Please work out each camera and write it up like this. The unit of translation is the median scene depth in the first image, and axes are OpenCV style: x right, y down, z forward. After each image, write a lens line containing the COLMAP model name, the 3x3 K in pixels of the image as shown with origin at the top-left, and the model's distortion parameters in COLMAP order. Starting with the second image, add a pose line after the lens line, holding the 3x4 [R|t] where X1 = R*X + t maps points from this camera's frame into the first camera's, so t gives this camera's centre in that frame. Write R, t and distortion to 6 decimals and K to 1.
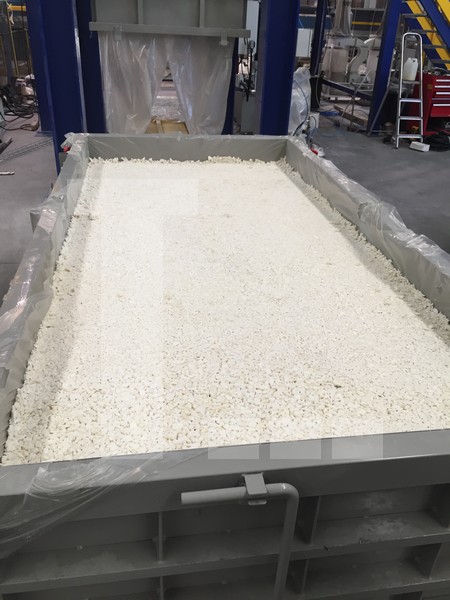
lens RADIAL K [[510.8, 0, 225.0], [0, 510.8, 300.0], [0, 0, 1]] dist [0.093115, -0.140892]
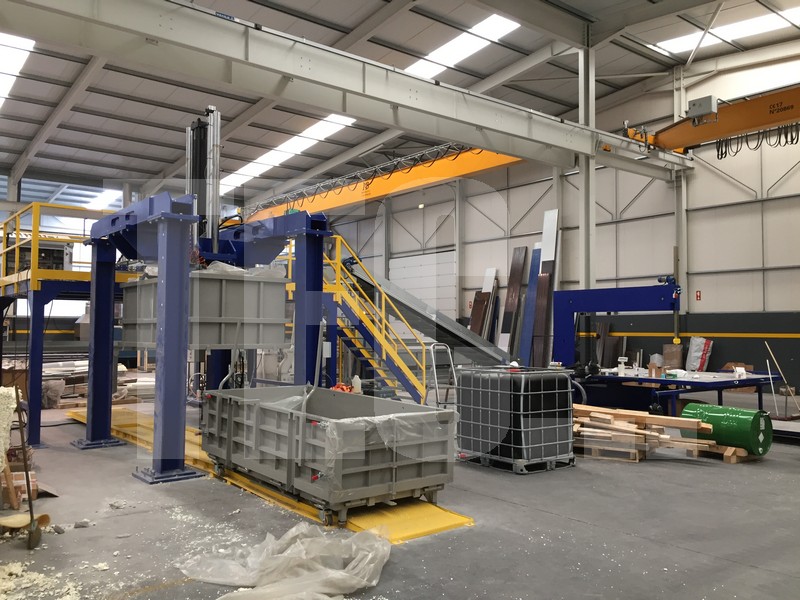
lens RADIAL K [[681.1, 0, 400.0], [0, 681.1, 300.0], [0, 0, 1]] dist [0.093115, -0.140892]
pose [[0.865542, -0.011747, 0.500699, -0.410293], [0.263990, 0.860272, -0.436168, 0.199448], [-0.425614, 0.509701, 0.747702, -0.426637]]
